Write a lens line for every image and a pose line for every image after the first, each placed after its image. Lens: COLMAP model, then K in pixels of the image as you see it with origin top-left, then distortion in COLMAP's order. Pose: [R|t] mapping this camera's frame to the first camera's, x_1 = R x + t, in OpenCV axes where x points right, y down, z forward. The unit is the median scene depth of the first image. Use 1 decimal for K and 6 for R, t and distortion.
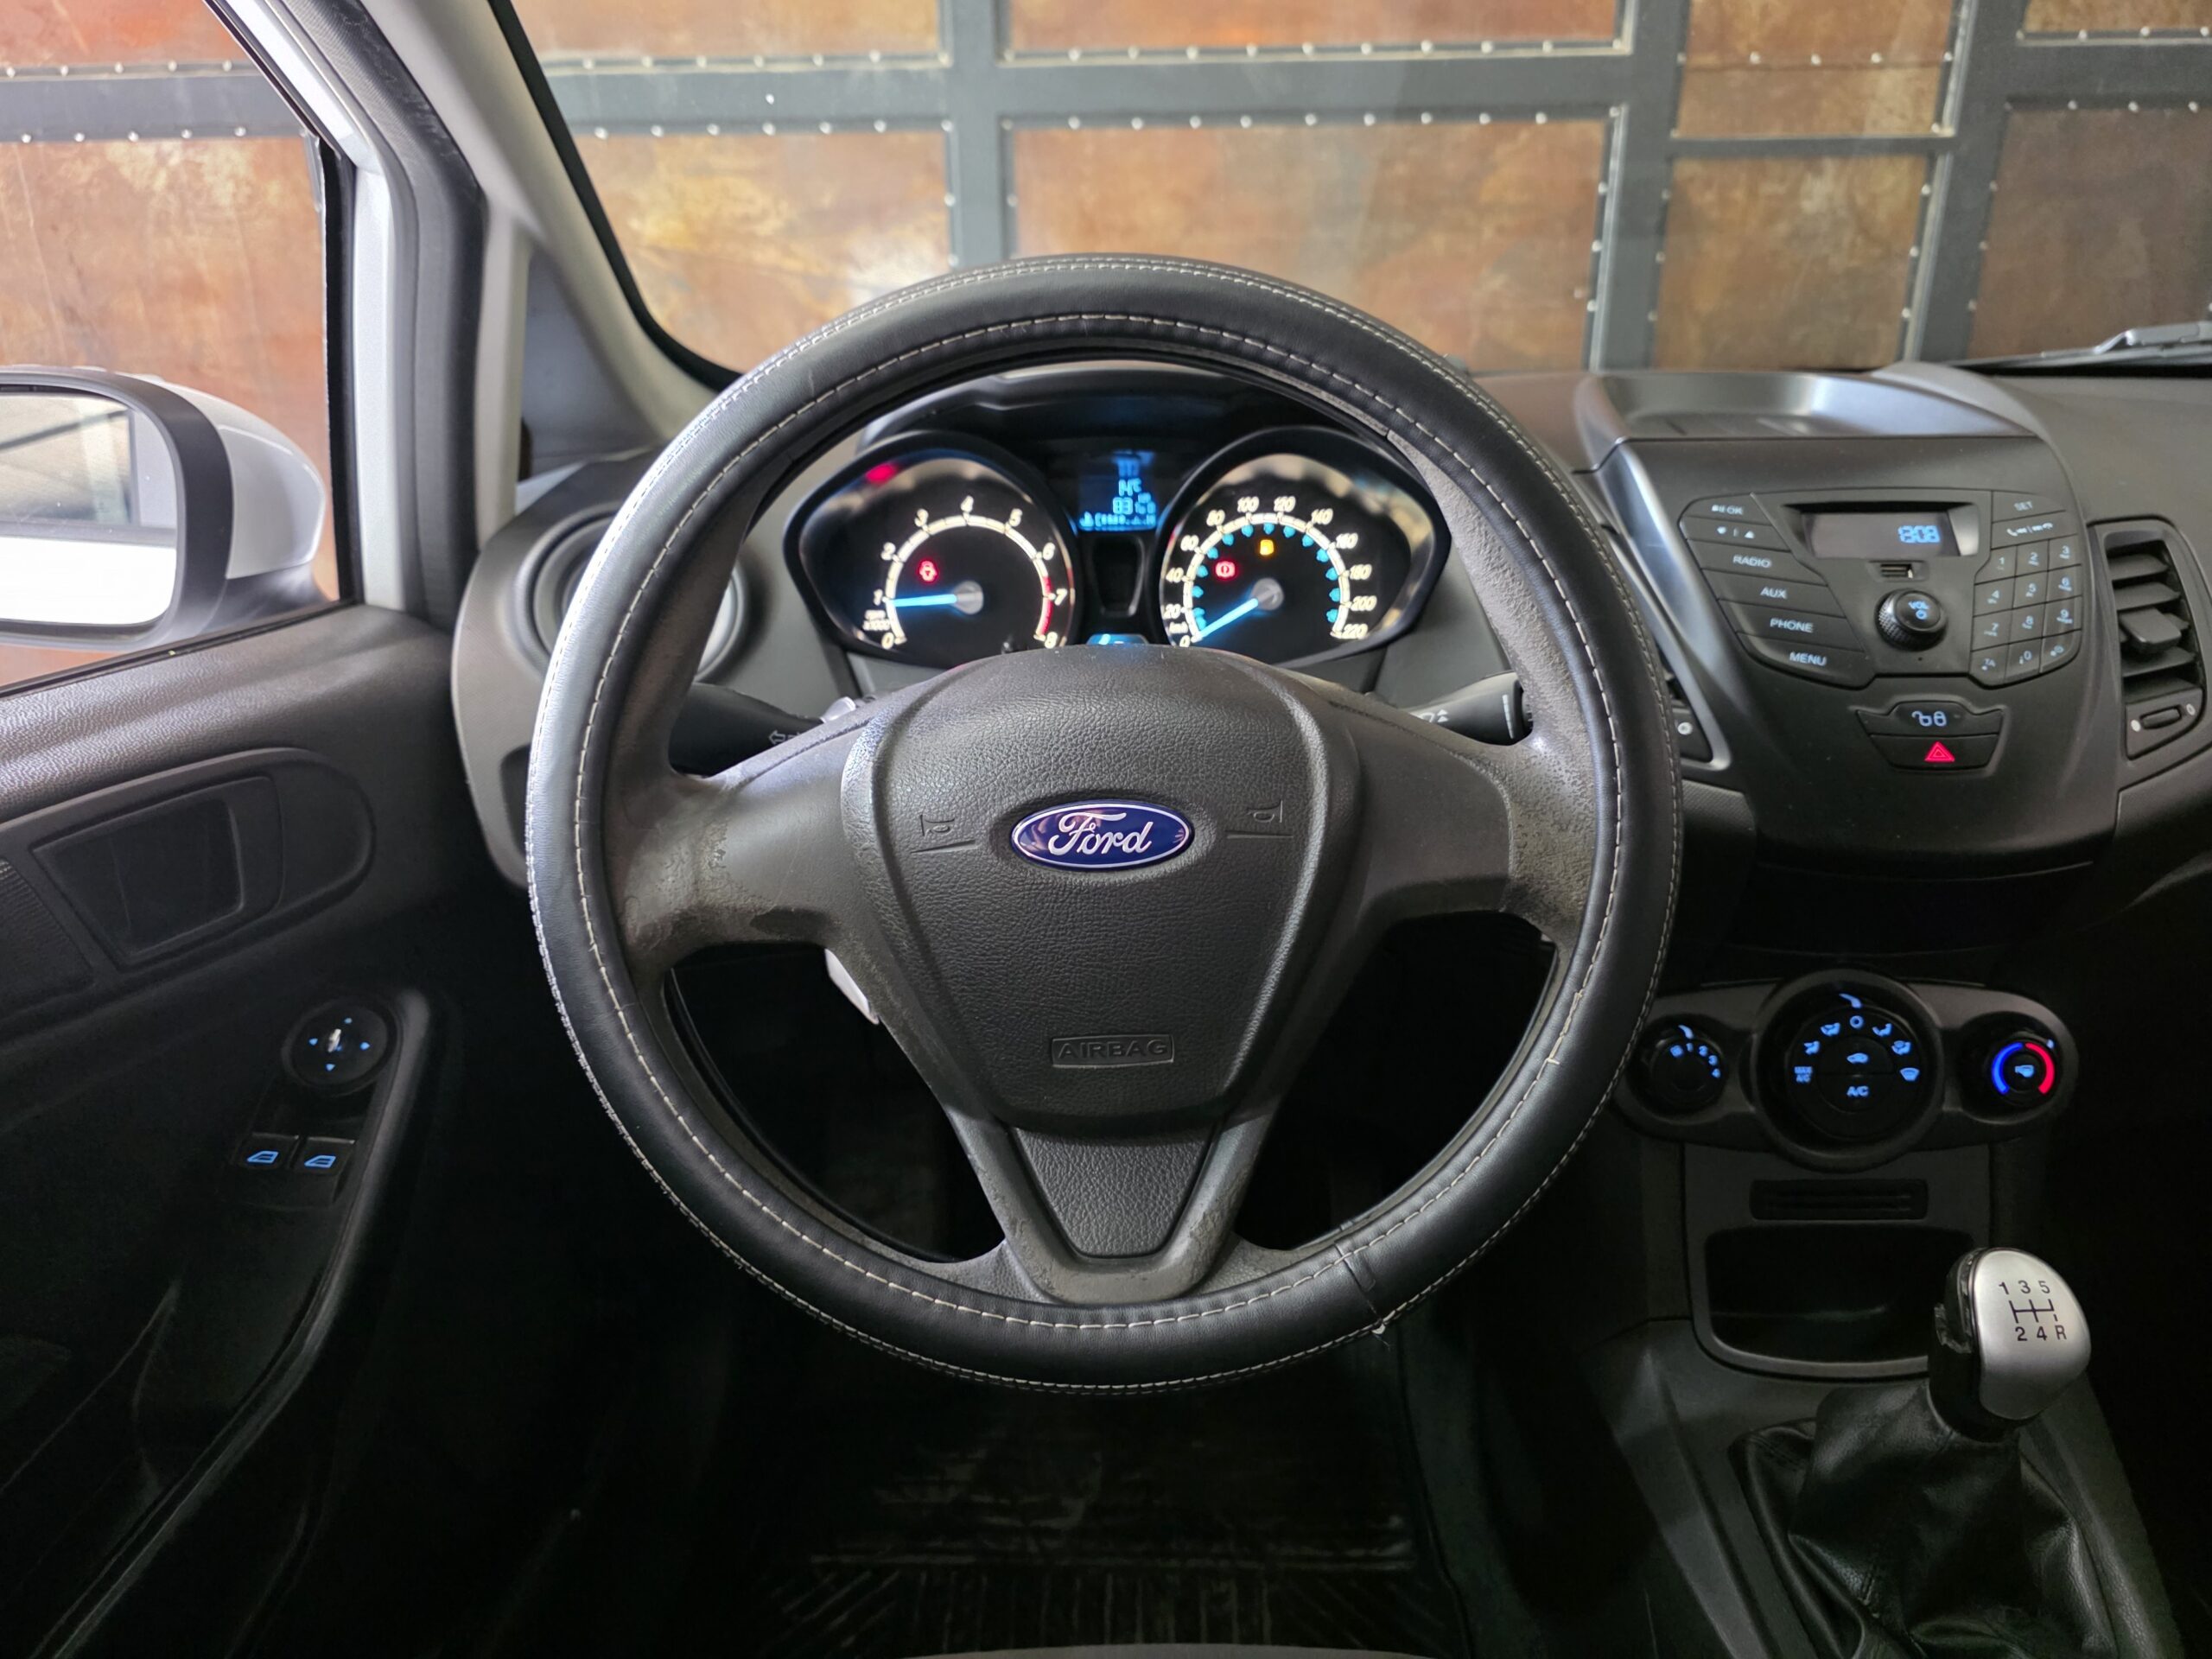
lens RADIAL K [[1515.5, 0, 1139.1], [0, 1515.5, 818.3], [0, 0, 1]] dist [0.035314, -0.036066]
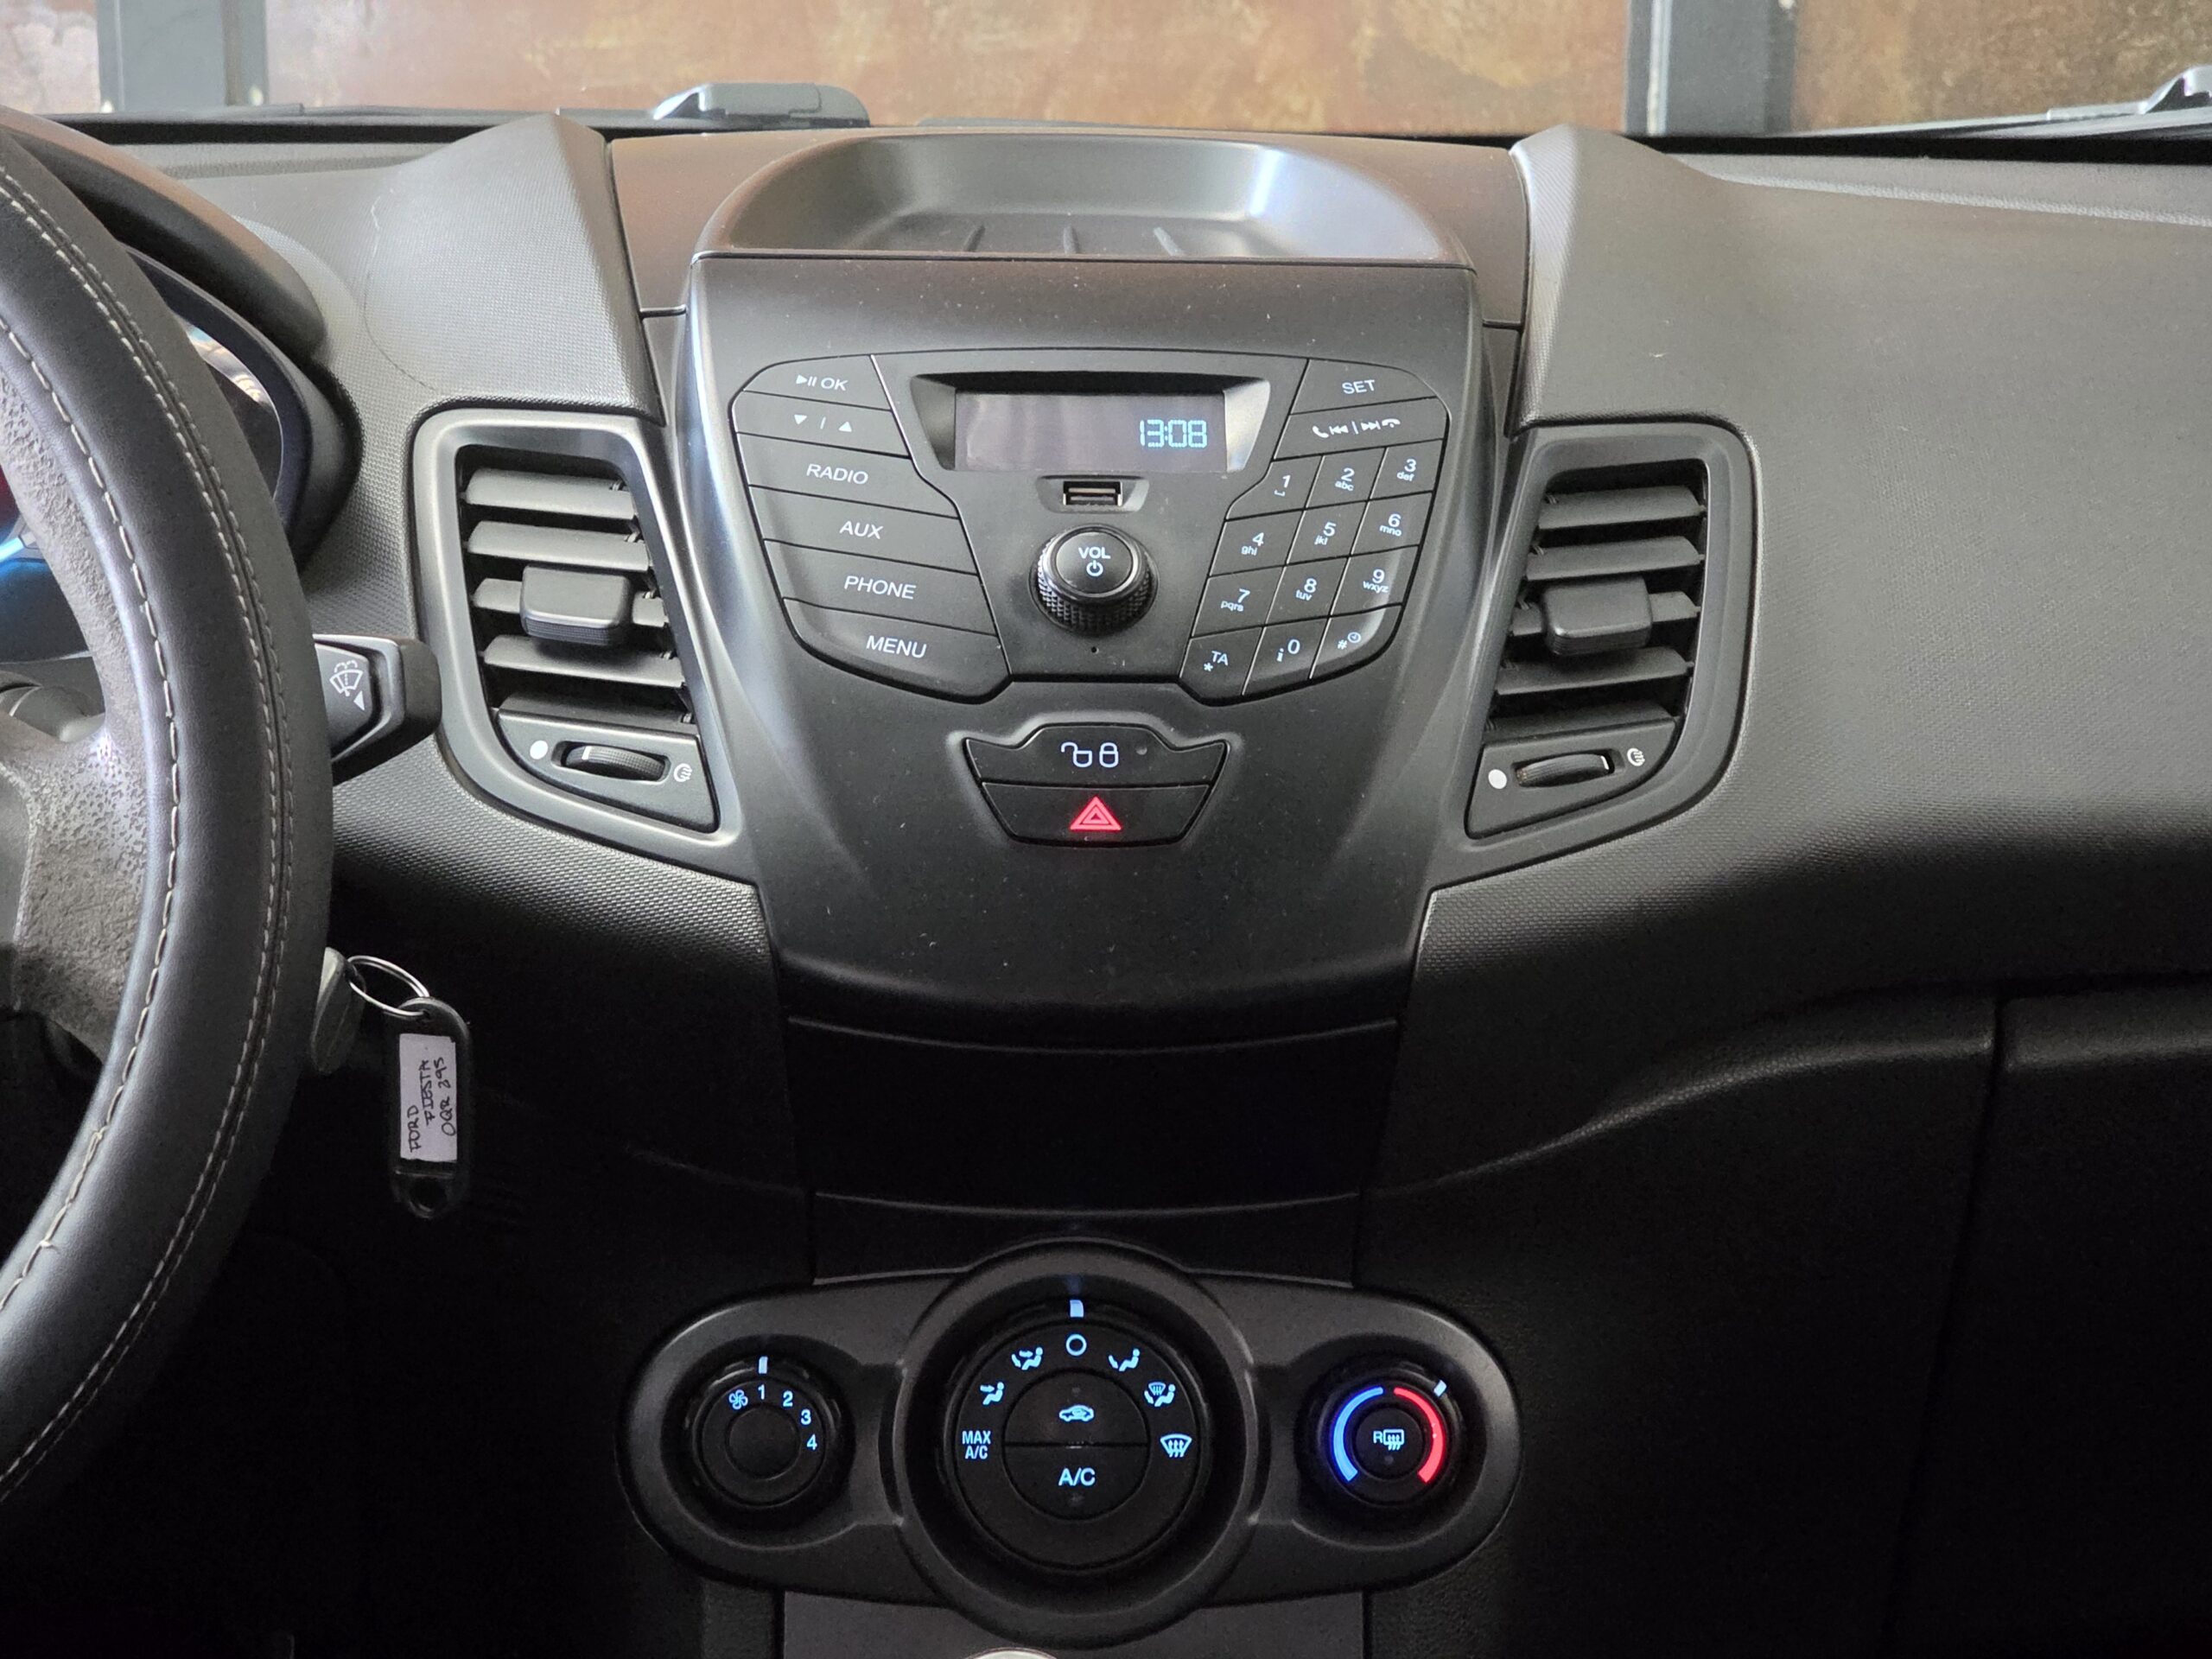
lens RADIAL K [[4209.4, 0, 1106.0], [0, 4209.4, 829.5], [0, 0, 1]] dist [-0.338811, 2.927725]
pose [[0.998358, 0.015620, 0.055118, 0.385976], [-0.009401, 0.993738, -0.111337, 0.113955], [-0.056512, 0.110636, 0.992253, -0.438407]]
